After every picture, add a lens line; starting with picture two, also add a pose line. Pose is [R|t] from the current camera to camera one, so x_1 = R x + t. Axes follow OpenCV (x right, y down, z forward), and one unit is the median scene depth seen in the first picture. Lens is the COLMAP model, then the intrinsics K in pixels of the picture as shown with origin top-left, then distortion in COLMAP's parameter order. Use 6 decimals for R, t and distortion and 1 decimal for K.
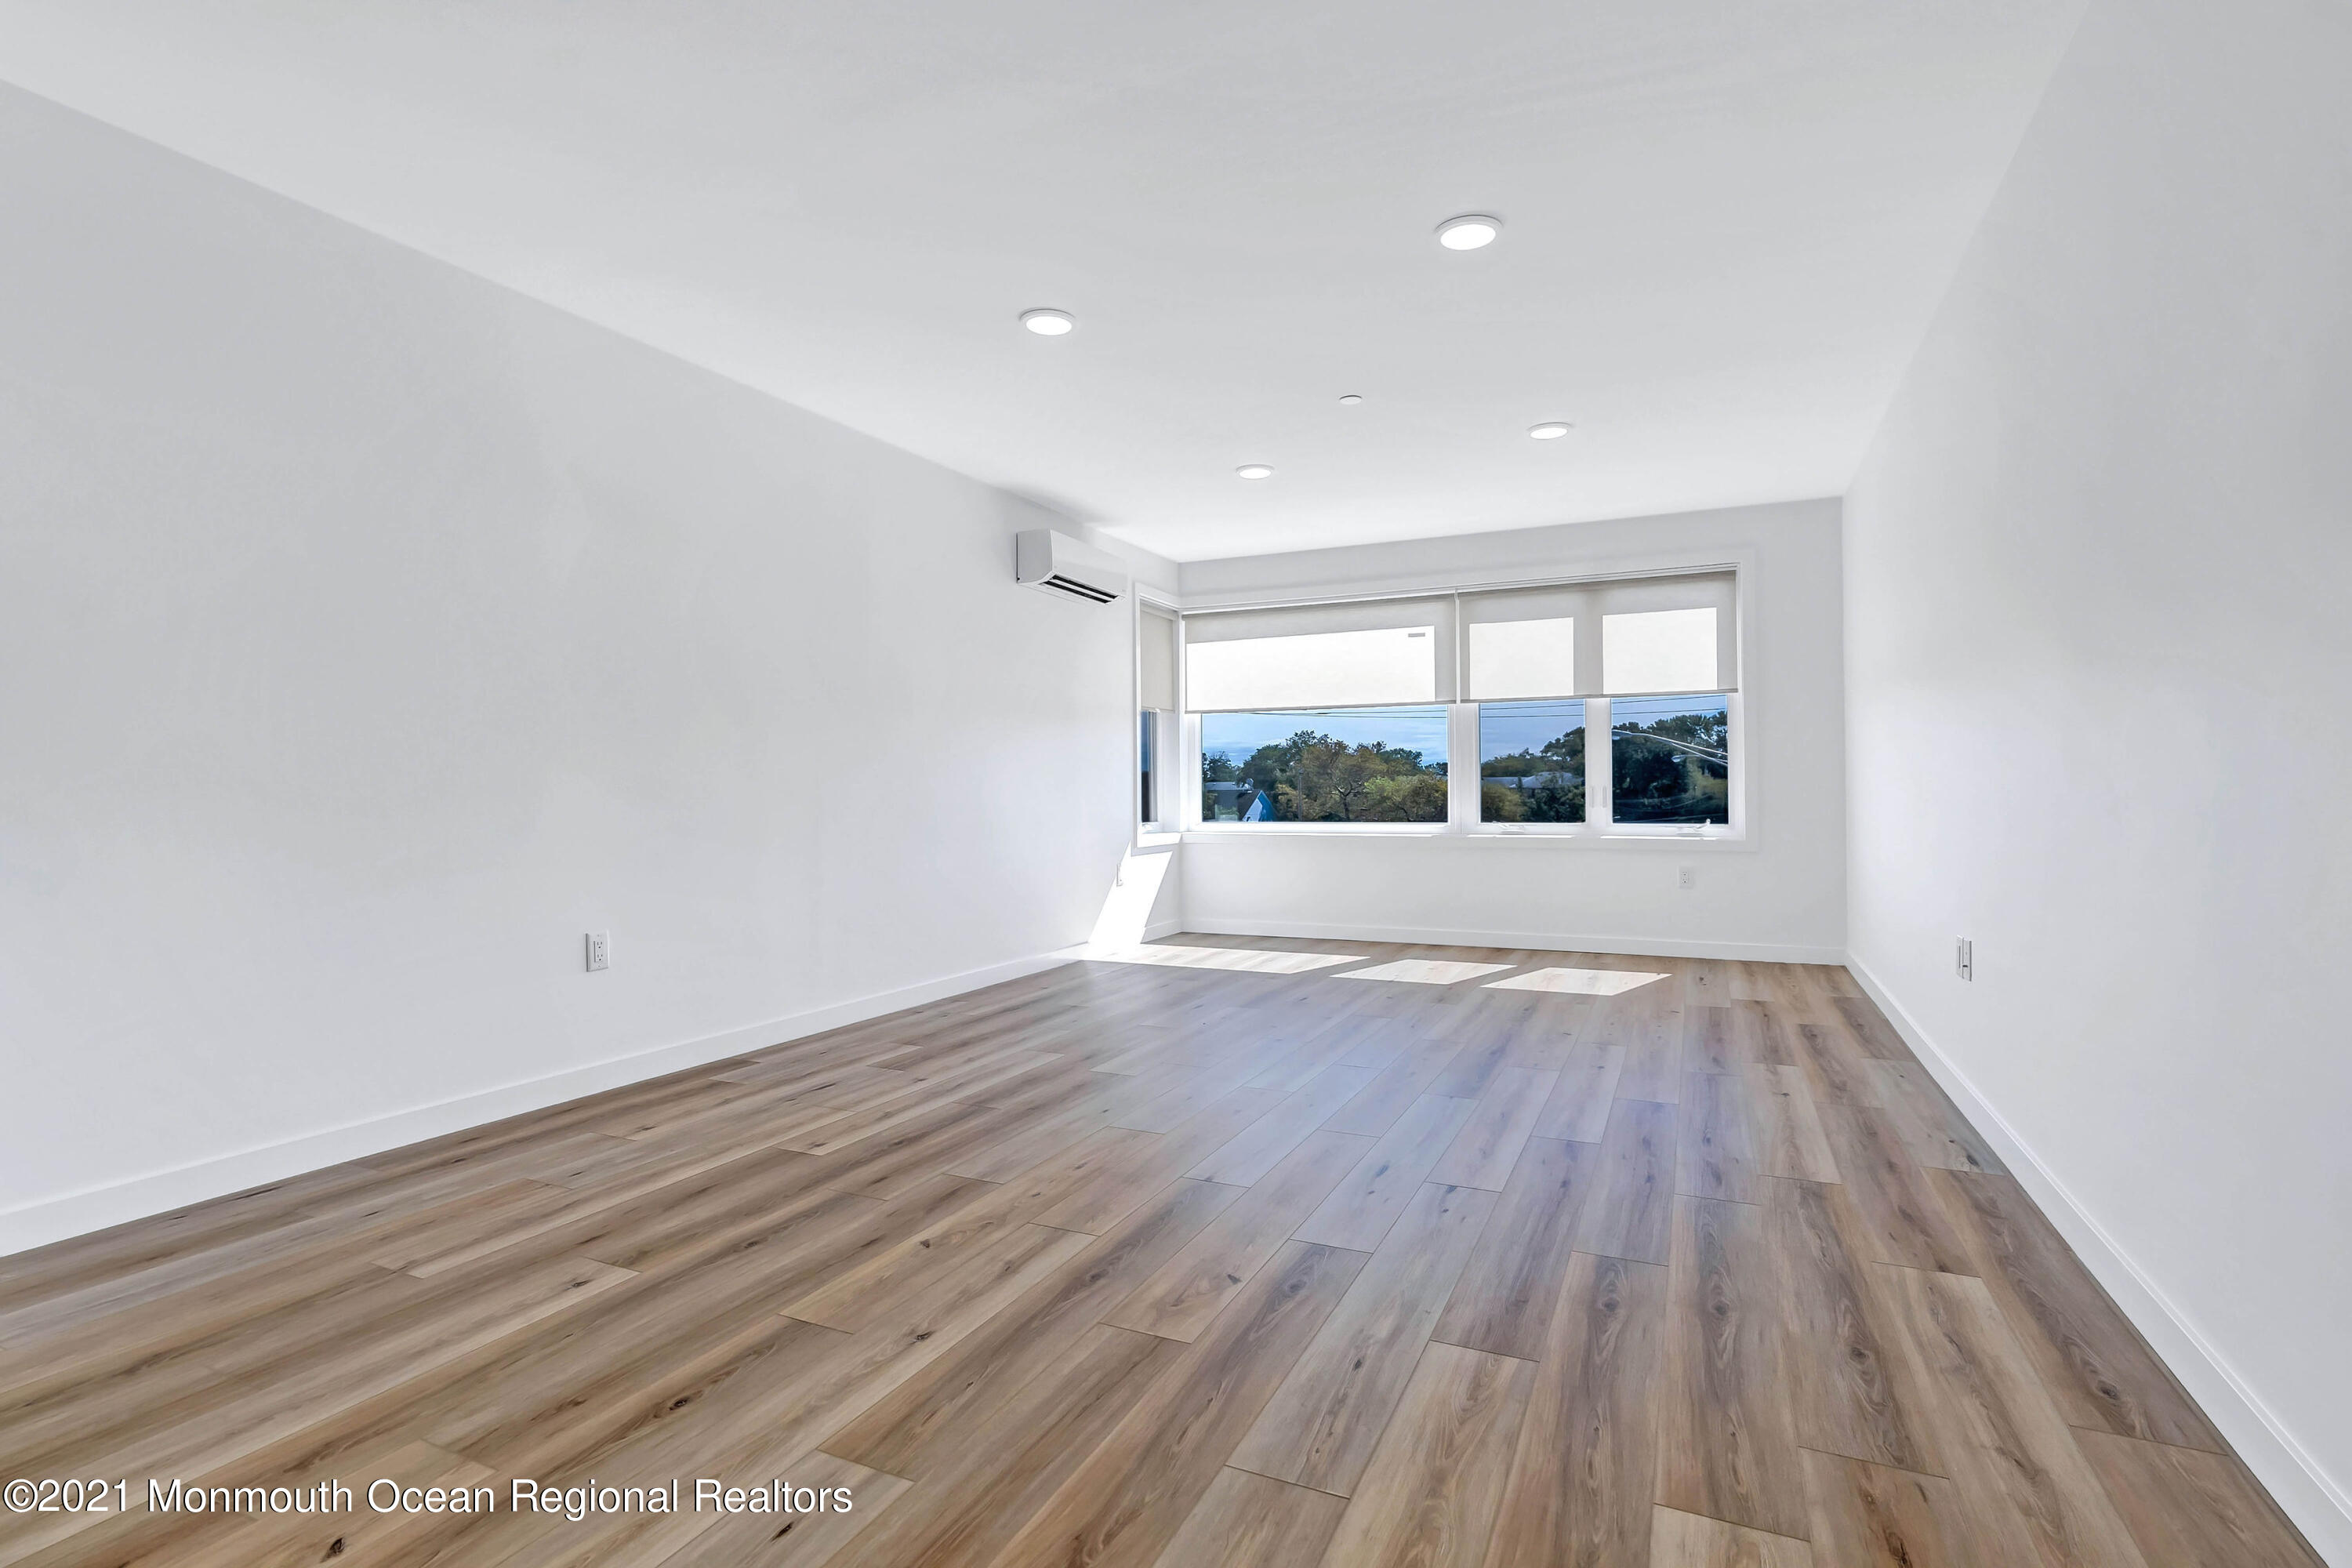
lens RADIAL K [[1110.1, 0, 1183.3], [0, 1110.1, 790.1], [0, 0, 1]] dist [-0.002599, -0.000072]
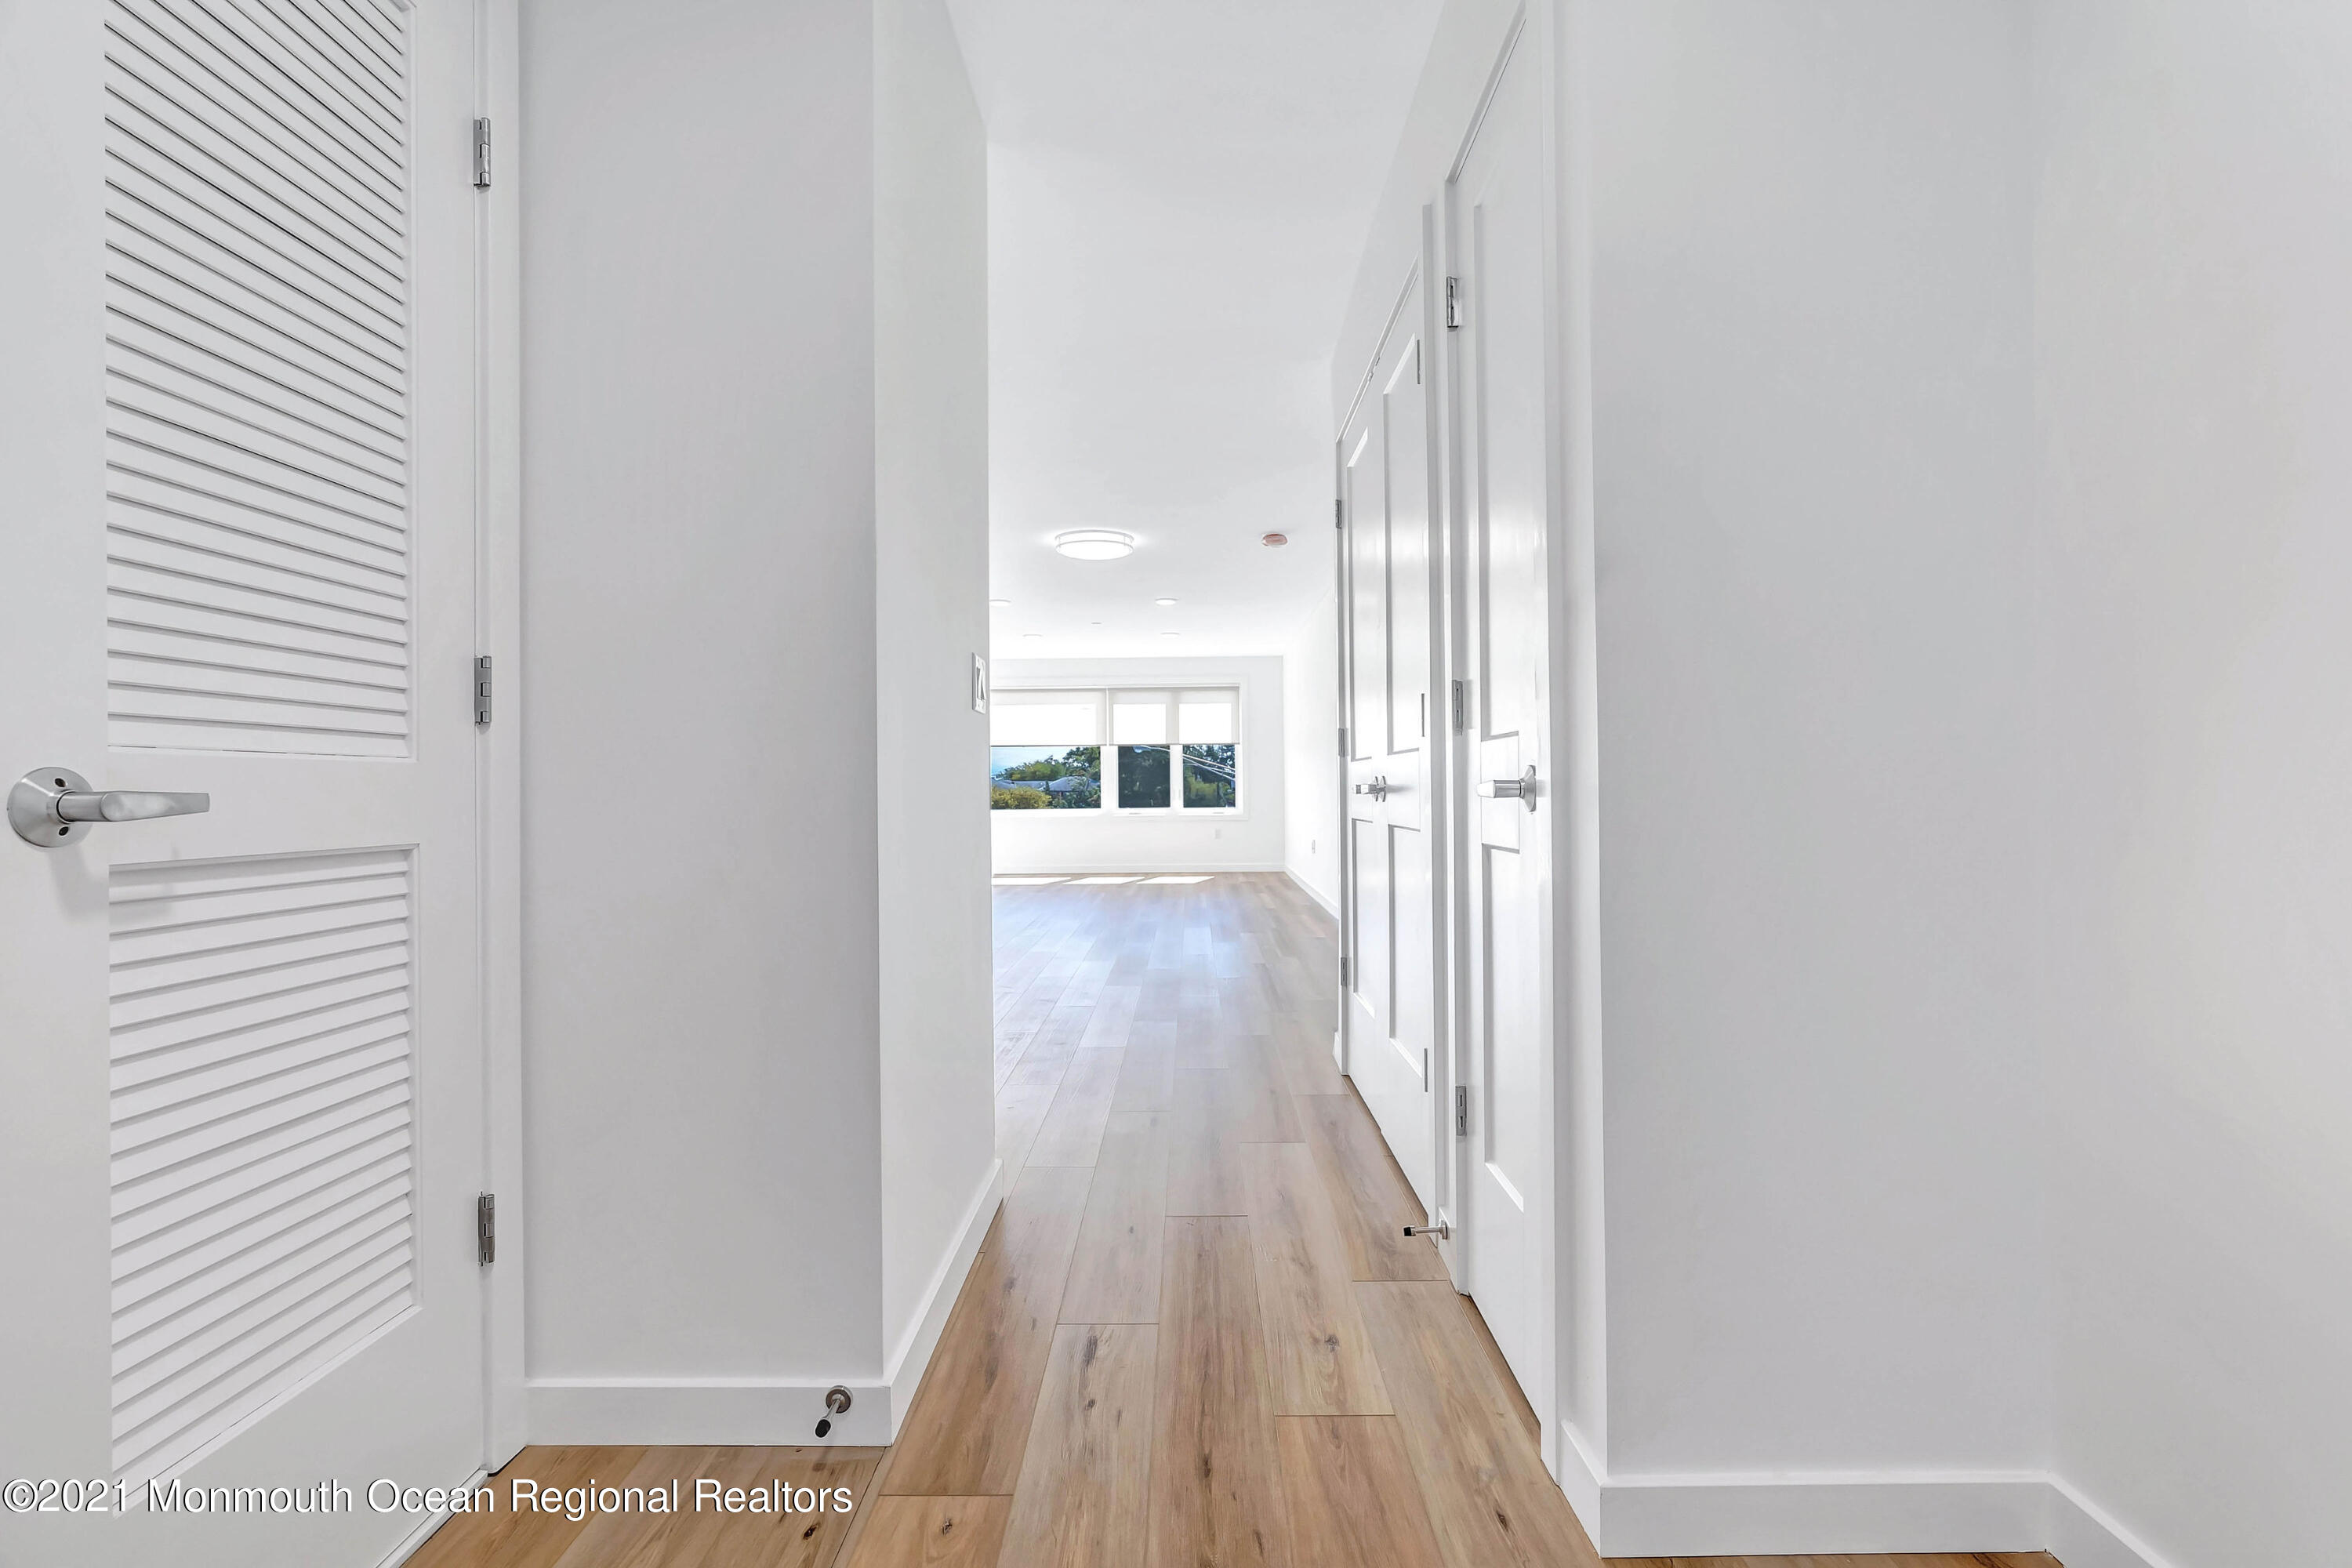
lens RADIAL K [[1067.1, 0, 1176.2], [0, 1067.1, 784.4], [0, 0, 1]] dist [-0.001134, 0.000027]
pose [[0.911303, 0.001673, 0.411733, -0.411853], [0.001532, 0.999971, -0.007452, 0.001996], [-0.411734, 0.007422, 0.911274, -0.738235]]
